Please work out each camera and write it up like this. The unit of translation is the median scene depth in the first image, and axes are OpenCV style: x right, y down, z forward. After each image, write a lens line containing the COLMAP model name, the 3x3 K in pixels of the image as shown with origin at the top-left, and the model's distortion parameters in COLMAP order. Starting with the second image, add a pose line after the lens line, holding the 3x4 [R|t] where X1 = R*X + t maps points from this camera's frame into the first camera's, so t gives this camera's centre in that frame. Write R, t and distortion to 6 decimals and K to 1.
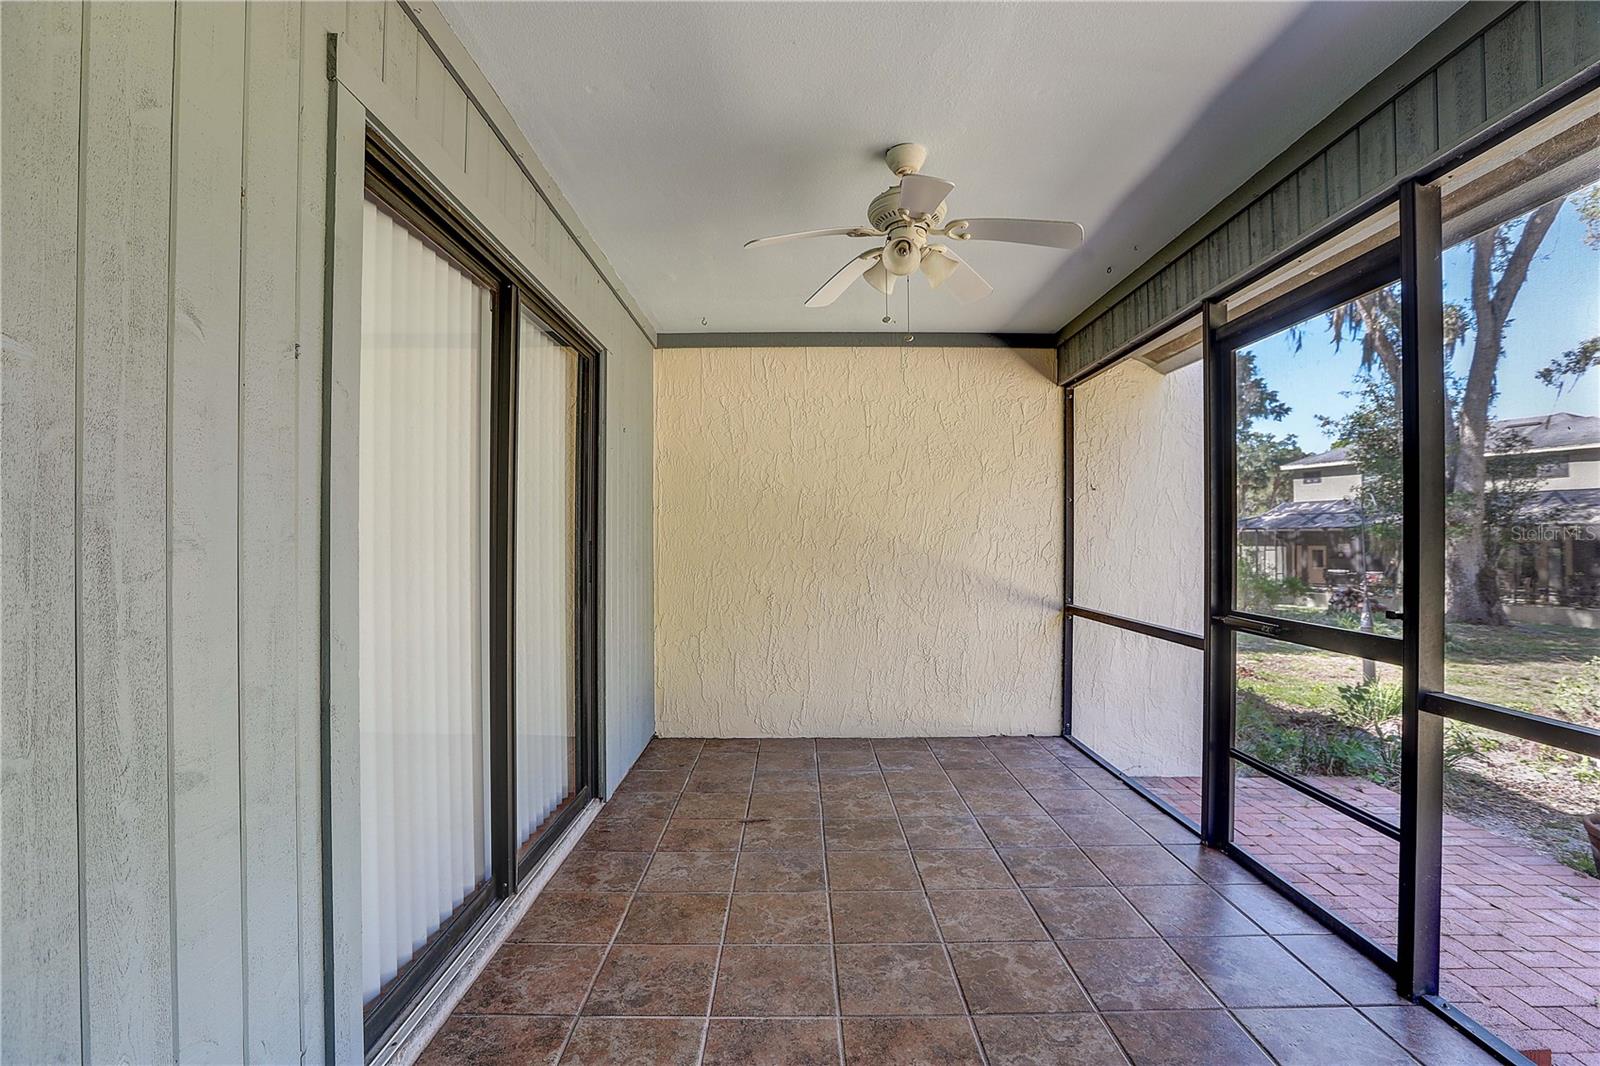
lens RADIAL K [[726.8, 0, 804.8], [0, 726.8, 536.1], [0, 0, 1]] dist [-0.012889, 0.000739]
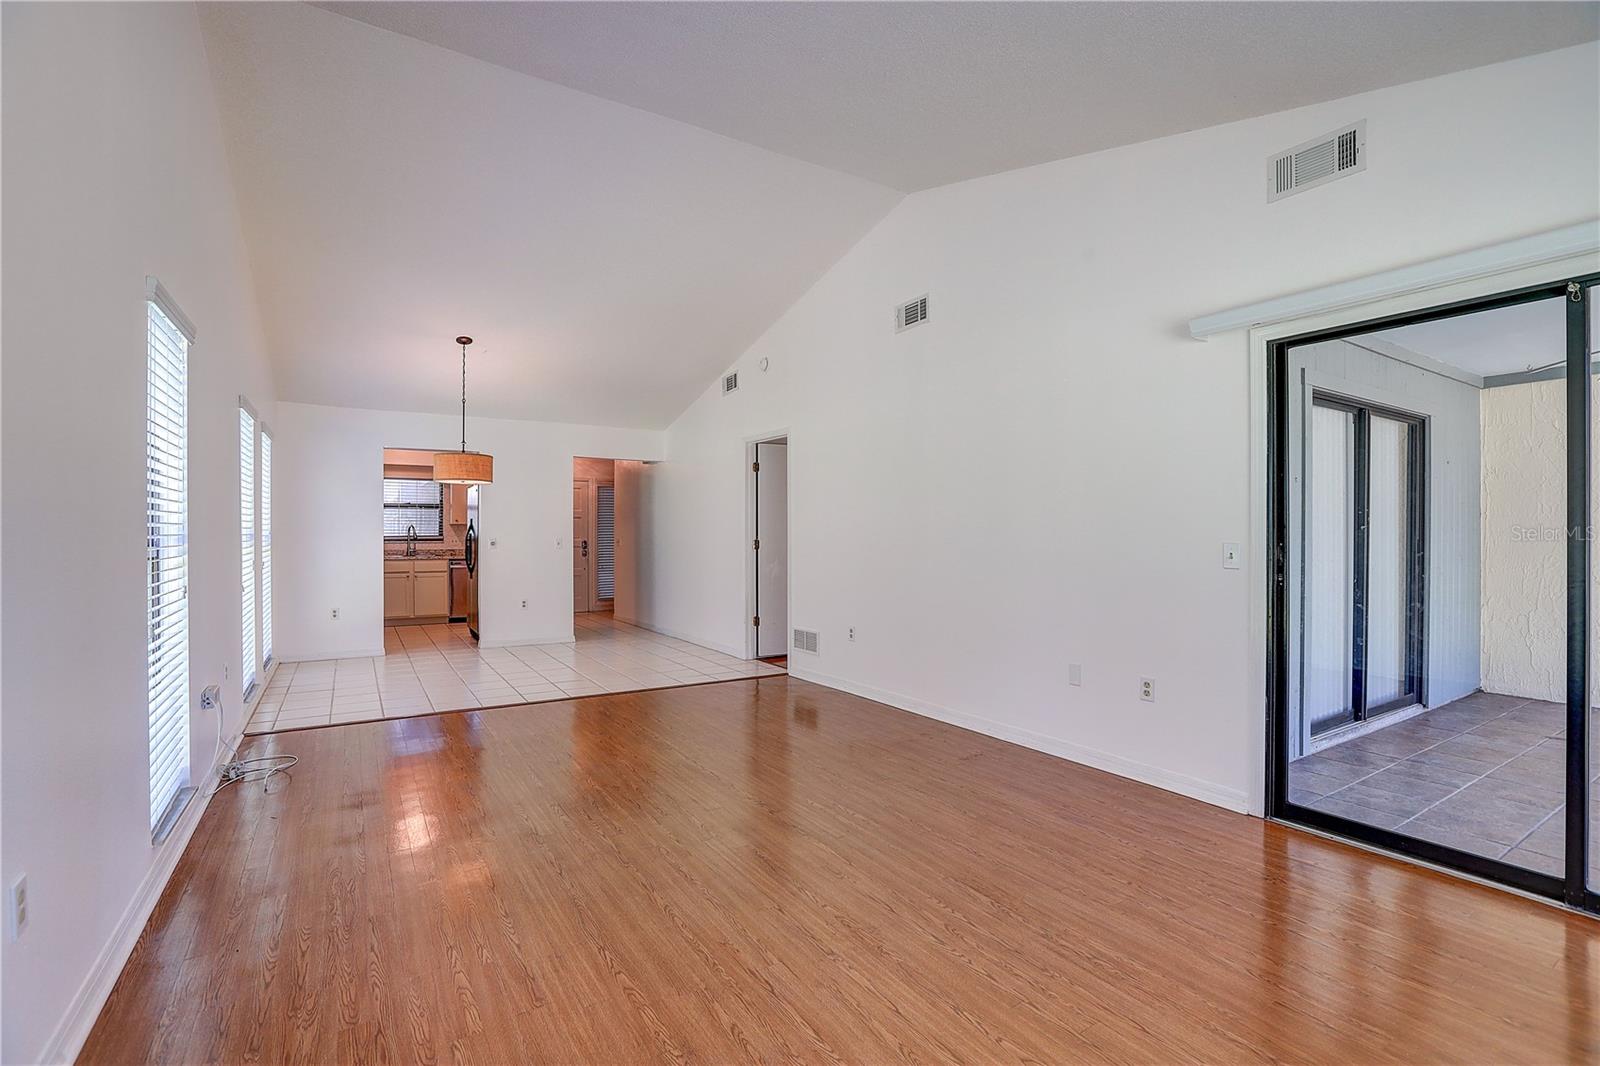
lens RADIAL K [[726.8, 0, 799.1], [0, 726.8, 532.0], [0, 0, 1]] dist [-0.012889, 0.000739]
pose [[0.533665, 0.005745, -0.845676, 0.431868], [0.000919, 0.999972, 0.007373, -0.031536], [0.845695, -0.004712, 0.533645, -1.351735]]
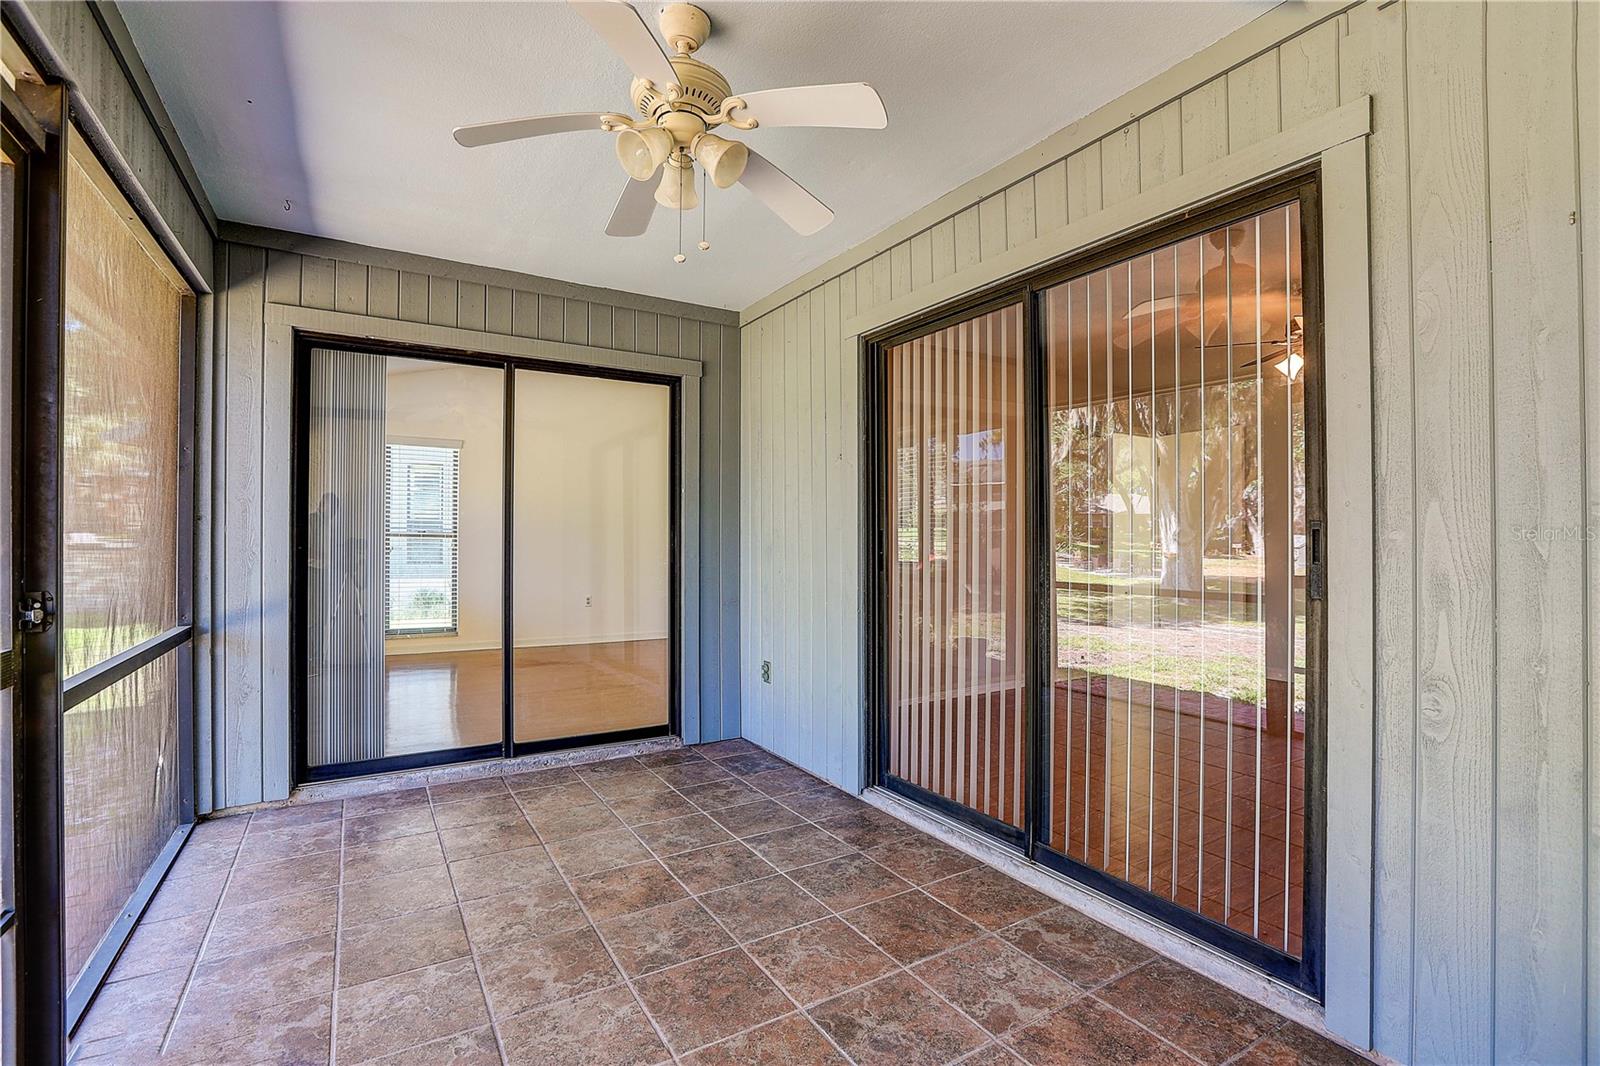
lens RADIAL K [[726.8, 0, 799.0], [0, 726.8, 538.1], [0, 0, 1]] dist [-0.012889, 0.000739]
pose [[-0.857808, -0.002604, -0.513964, 0.440372], [0.003874, 0.999926, -0.011532, 0.034028], [0.513956, -0.011883, -0.857734, 1.767750]]
